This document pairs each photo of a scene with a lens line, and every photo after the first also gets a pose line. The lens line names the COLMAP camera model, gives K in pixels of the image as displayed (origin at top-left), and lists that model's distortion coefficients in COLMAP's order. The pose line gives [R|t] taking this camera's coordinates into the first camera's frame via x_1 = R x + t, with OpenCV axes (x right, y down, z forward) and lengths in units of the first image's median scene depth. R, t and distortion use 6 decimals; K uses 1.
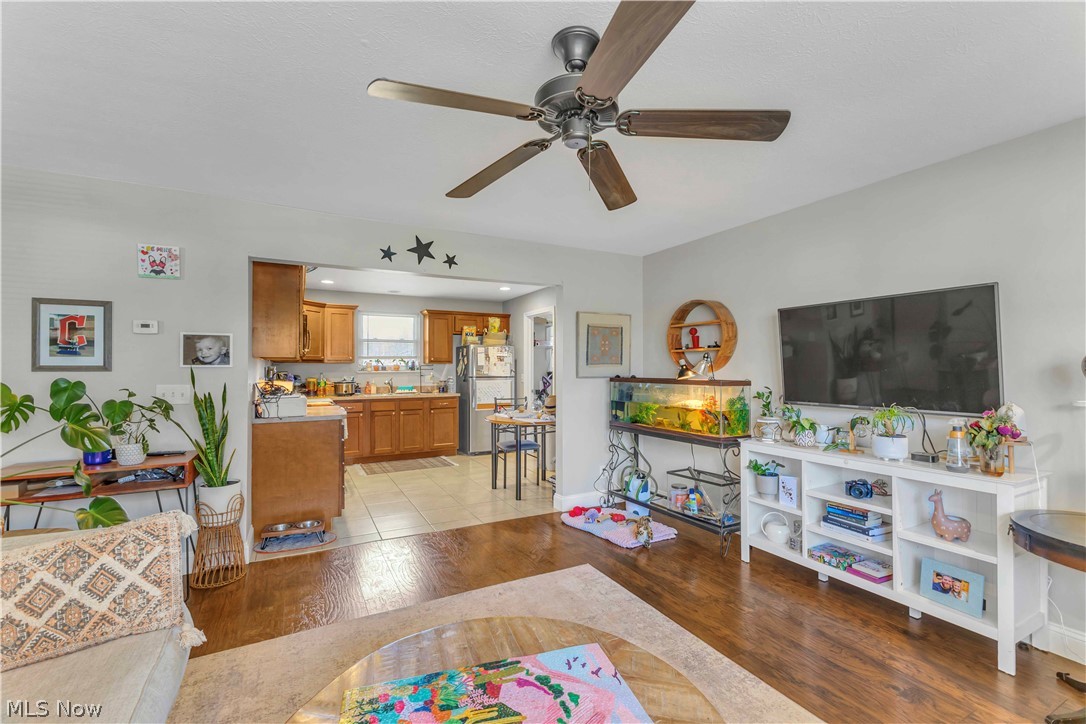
lens RADIAL K [[482.0, 0, 543.8], [0, 482.0, 361.3], [0, 0, 1]] dist [0.009355, 0.000682]
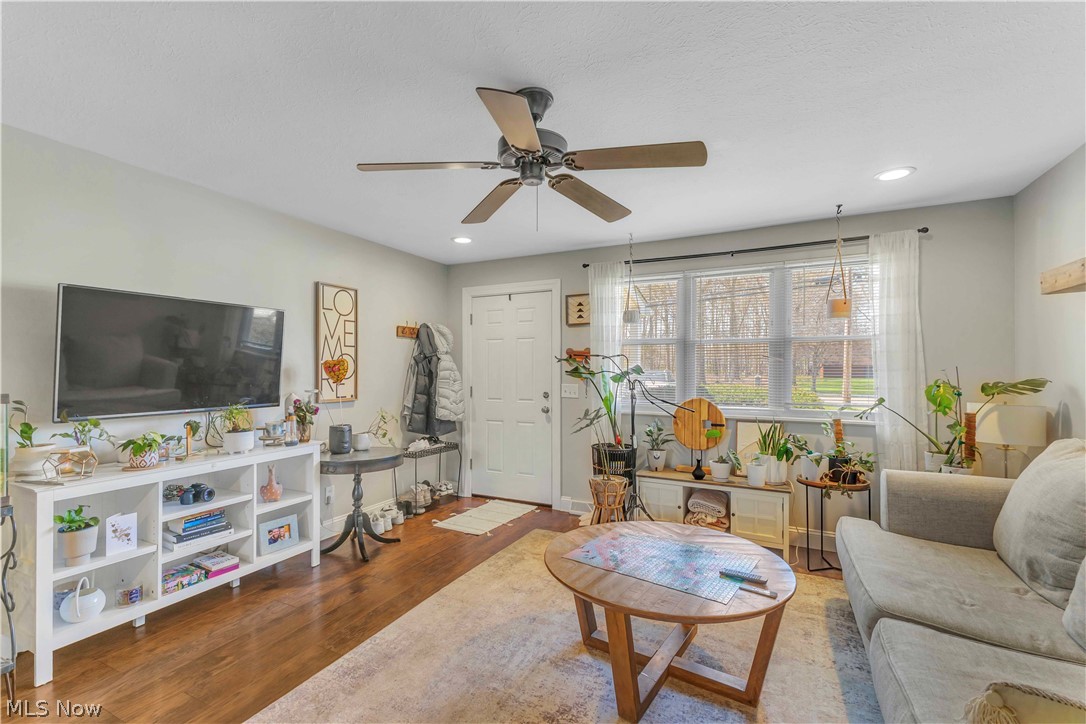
lens RADIAL K [[482.0, 0, 543.4], [0, 482.0, 364.6], [0, 0, 1]] dist [0.009355, 0.000682]
pose [[-0.585445, 0.006264, 0.810688, -0.570040], [-0.006358, 0.999904, -0.012317, 0.010263], [-0.810687, -0.012365, -0.585349, 1.037509]]
